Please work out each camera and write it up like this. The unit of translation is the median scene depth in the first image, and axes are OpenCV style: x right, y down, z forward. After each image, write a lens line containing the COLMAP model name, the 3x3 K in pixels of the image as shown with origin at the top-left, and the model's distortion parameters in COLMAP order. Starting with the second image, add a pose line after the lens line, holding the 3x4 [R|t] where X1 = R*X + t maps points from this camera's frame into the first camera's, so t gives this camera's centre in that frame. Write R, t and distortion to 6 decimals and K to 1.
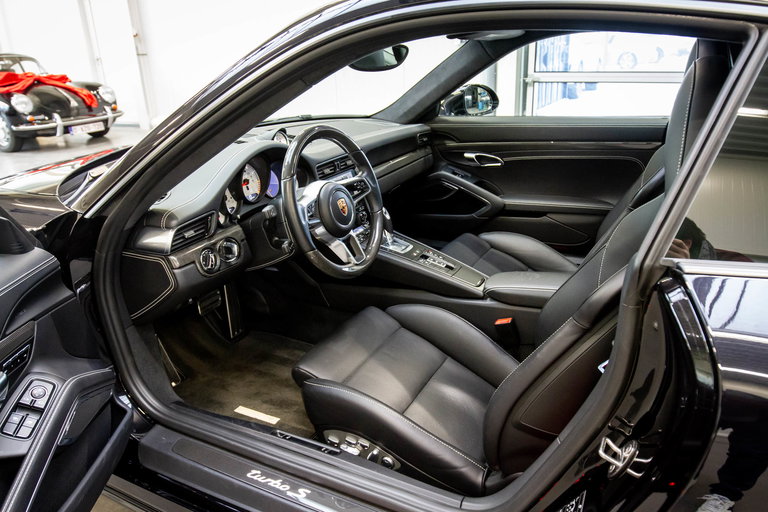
lens RADIAL K [[554.5, 0, 386.2], [0, 554.5, 255.3], [0, 0, 1]] dist [-0.002413, -0.027243]
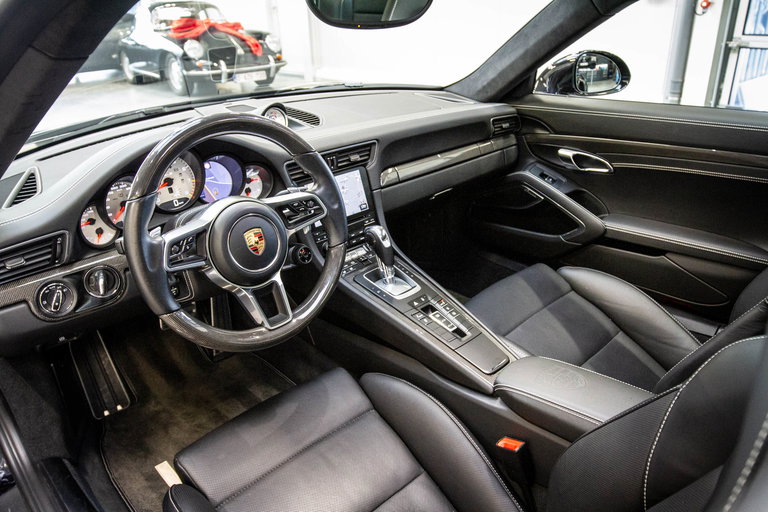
lens RADIAL K [[554.5, 0, 384.0], [0, 554.5, 259.9], [0, 0, 1]] dist [-0.002413, -0.027243]
pose [[0.948756, 0.141708, -0.282455, 0.146996], [-0.118369, 0.988108, 0.098139, -0.086238], [0.293003, -0.059676, 0.954247, 0.245955]]
